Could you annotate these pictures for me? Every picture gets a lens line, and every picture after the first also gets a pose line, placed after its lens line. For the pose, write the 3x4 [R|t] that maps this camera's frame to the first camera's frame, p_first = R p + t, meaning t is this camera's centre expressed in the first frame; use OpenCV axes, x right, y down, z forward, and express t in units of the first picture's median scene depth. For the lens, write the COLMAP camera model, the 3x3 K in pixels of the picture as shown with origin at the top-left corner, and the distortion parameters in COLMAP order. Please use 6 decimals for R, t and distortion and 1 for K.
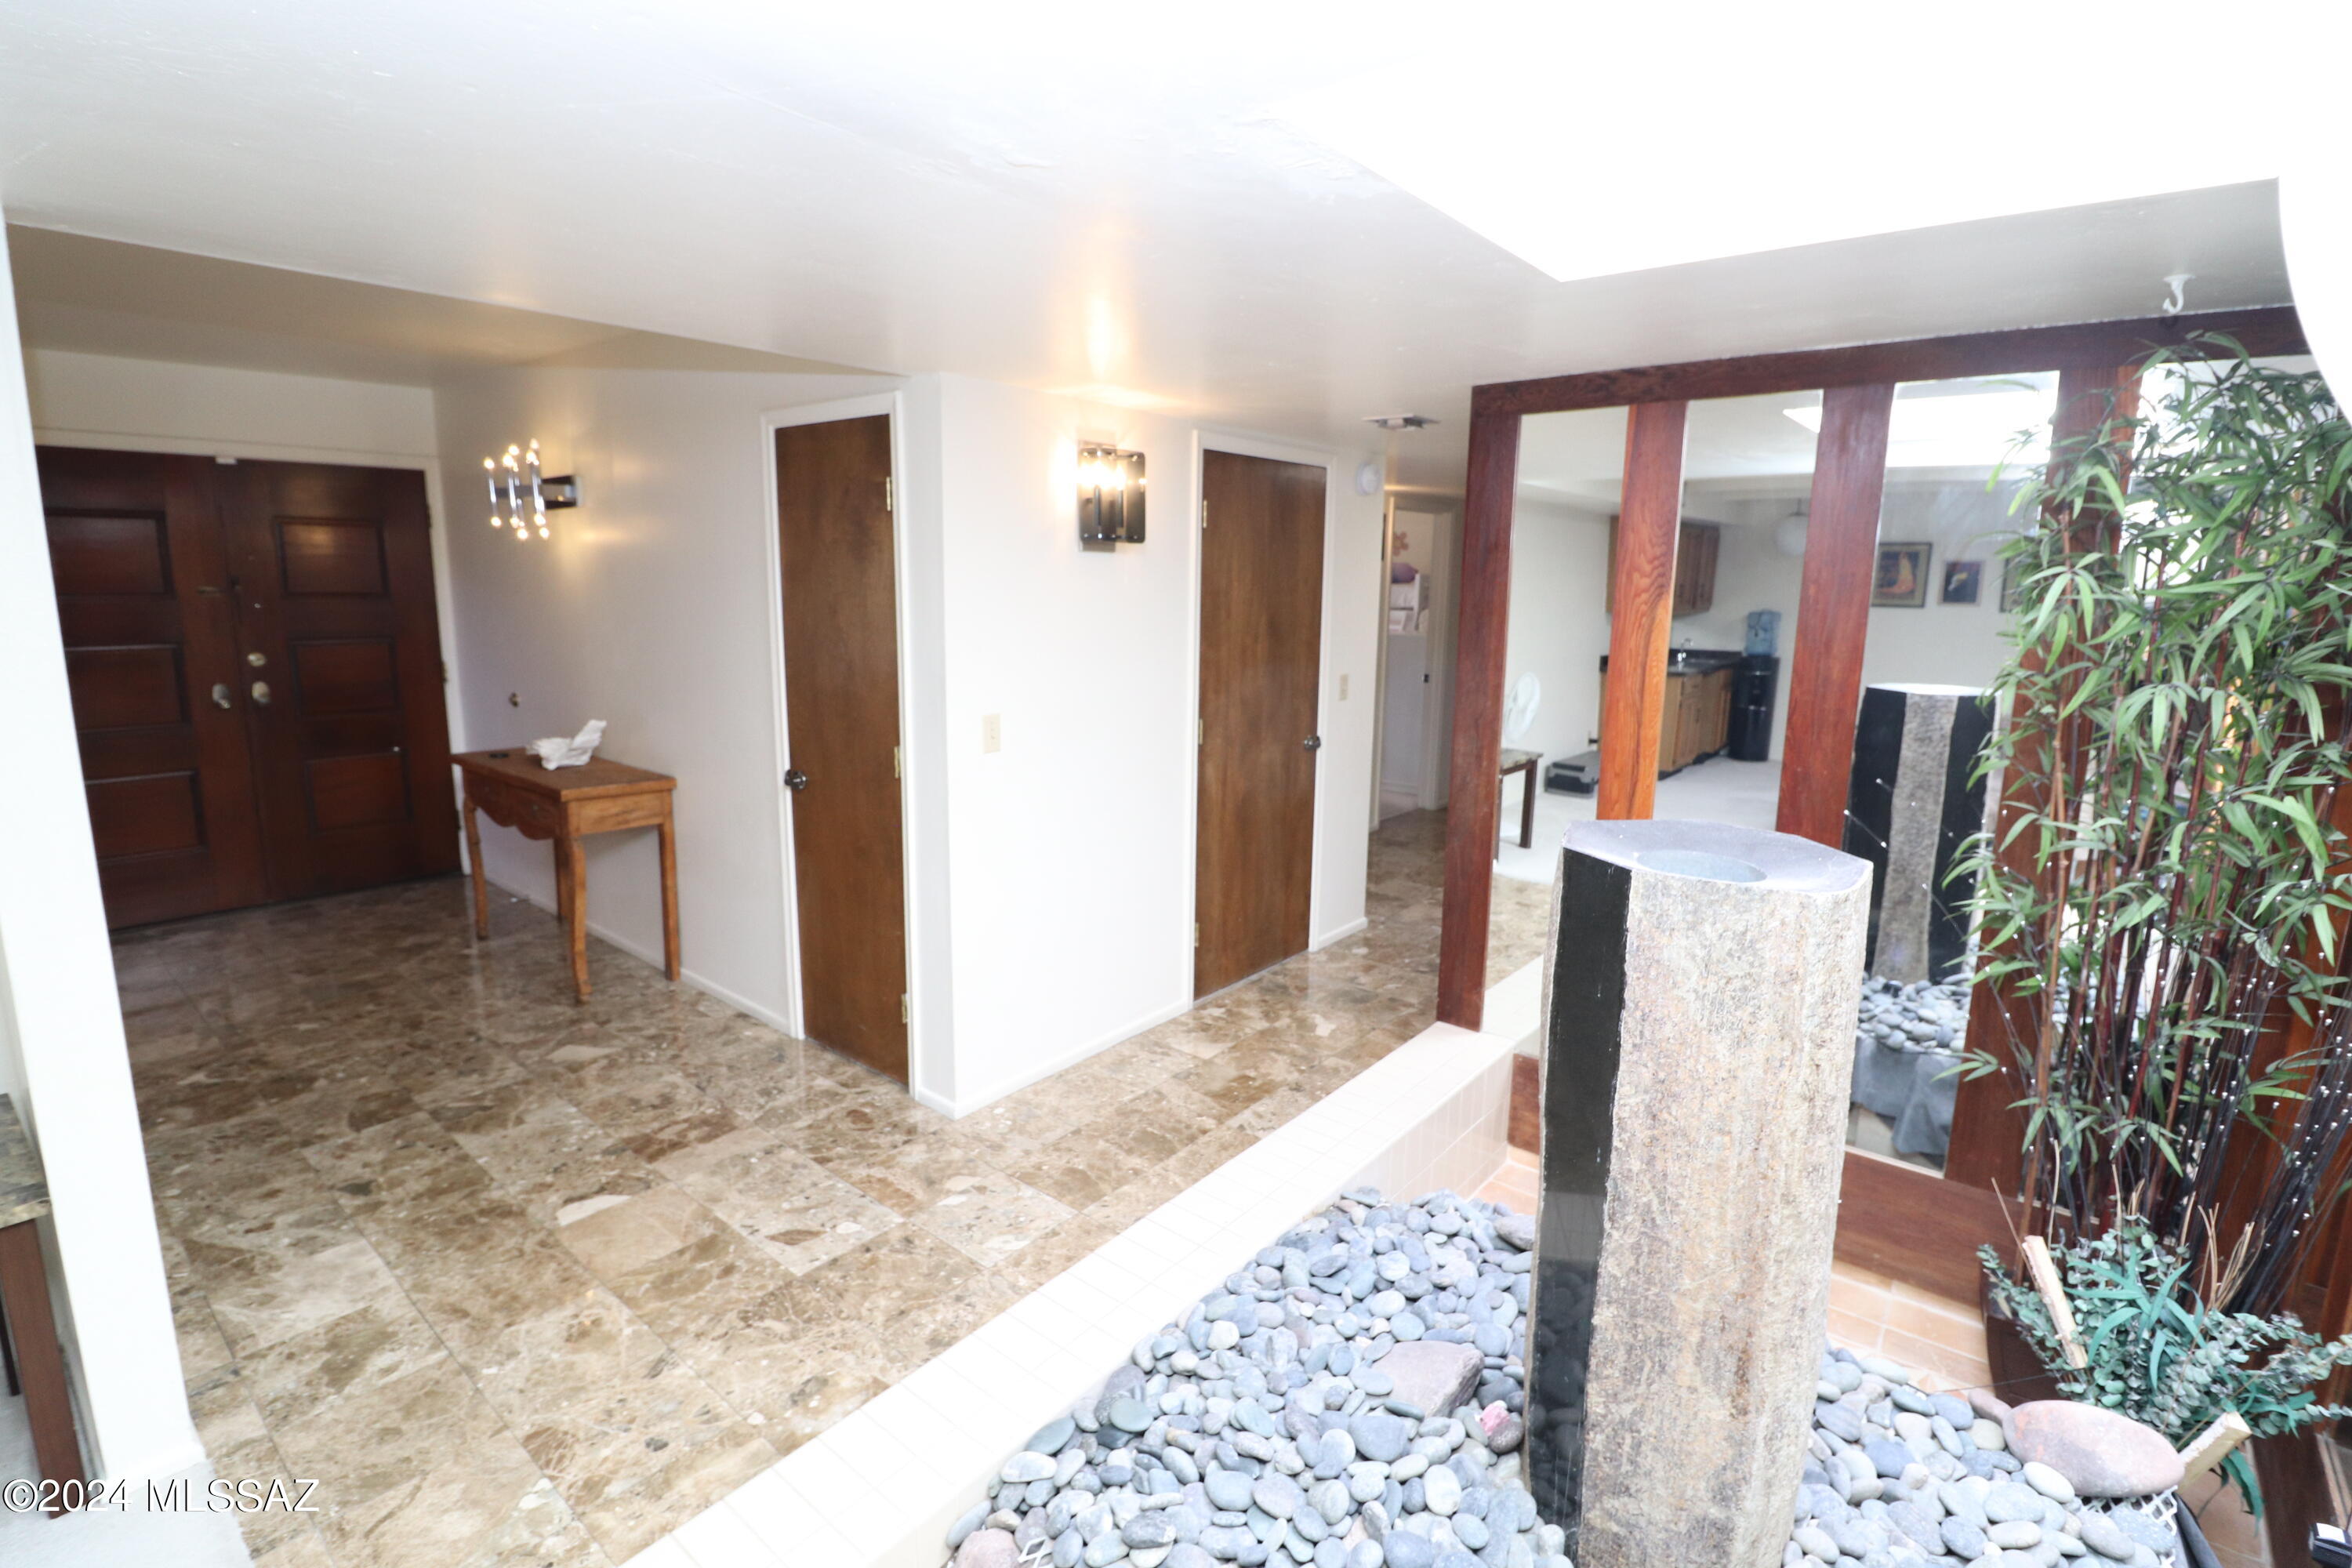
lens RADIAL K [[1097.0, 0, 1171.8], [0, 1097.0, 772.6], [0, 0, 1]] dist [-0.003819, -0.001126]
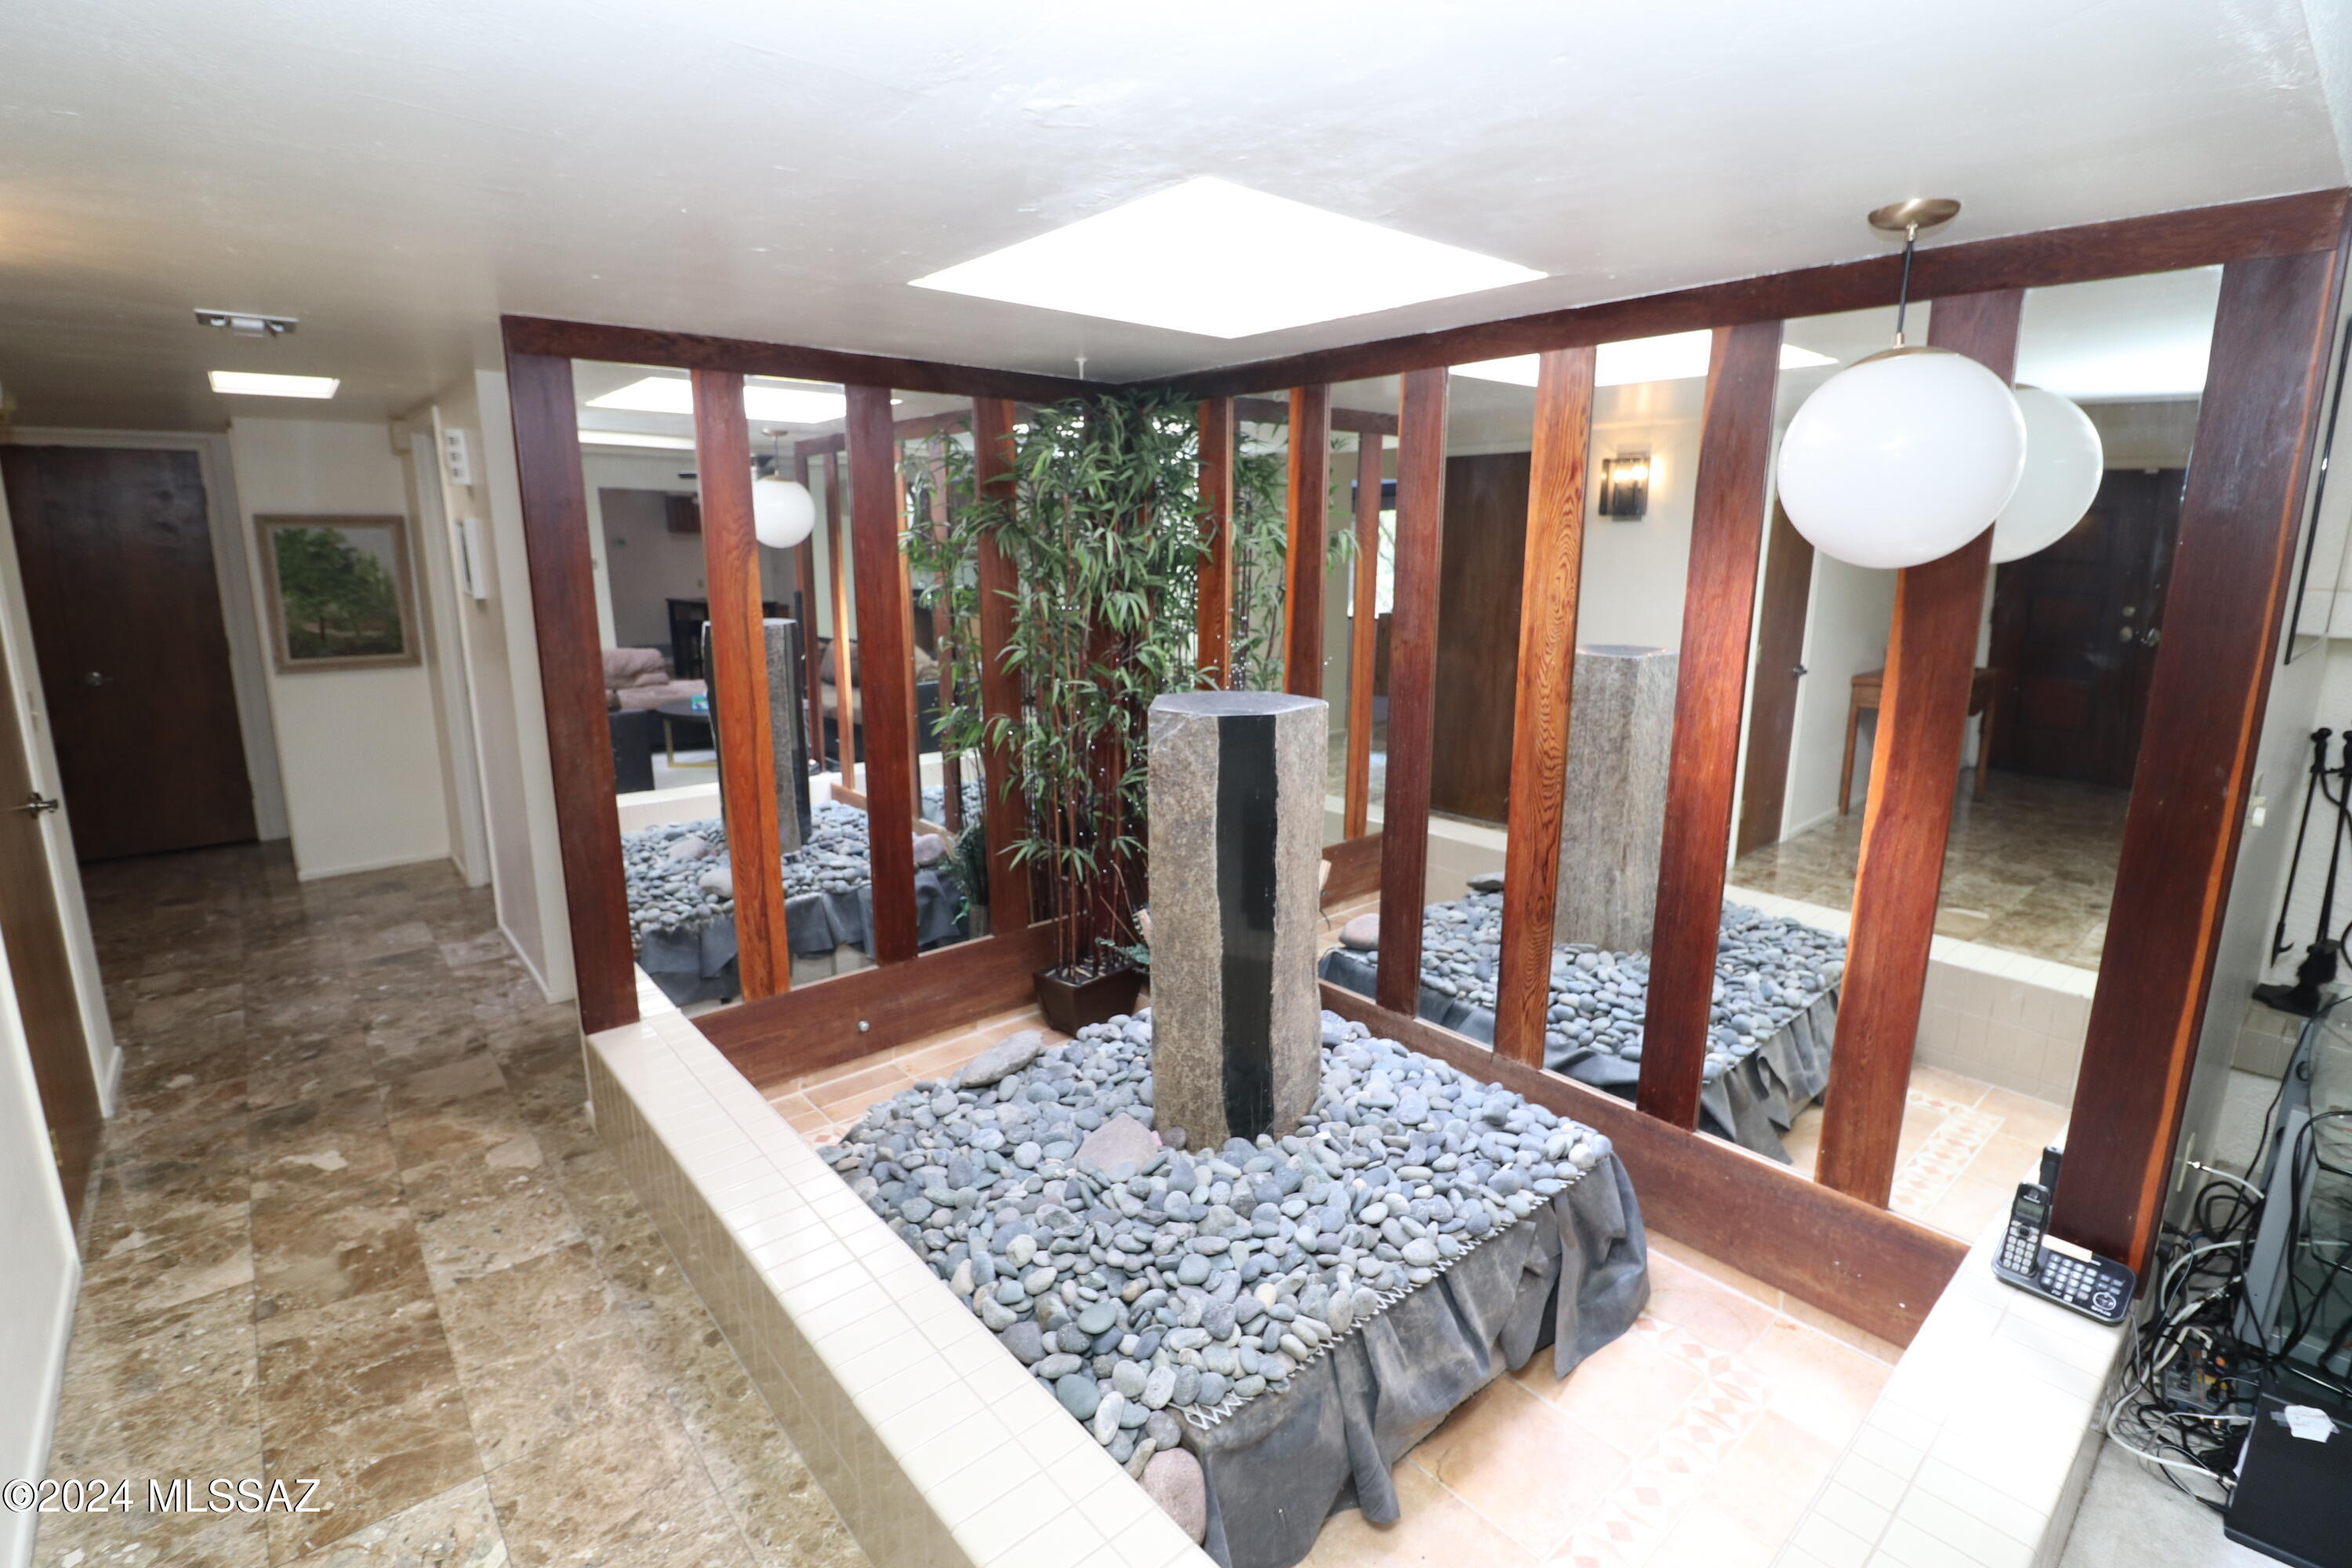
lens RADIAL K [[1097.0, 0, 1170.5], [0, 1097.0, 772.0], [0, 0, 1]] dist [-0.003819, -0.001126]
pose [[0.172764, -0.222396, 0.959527, -0.529439], [0.176842, 0.965349, 0.191905, -0.075005], [-0.968958, 0.136531, 0.206106, 0.350488]]
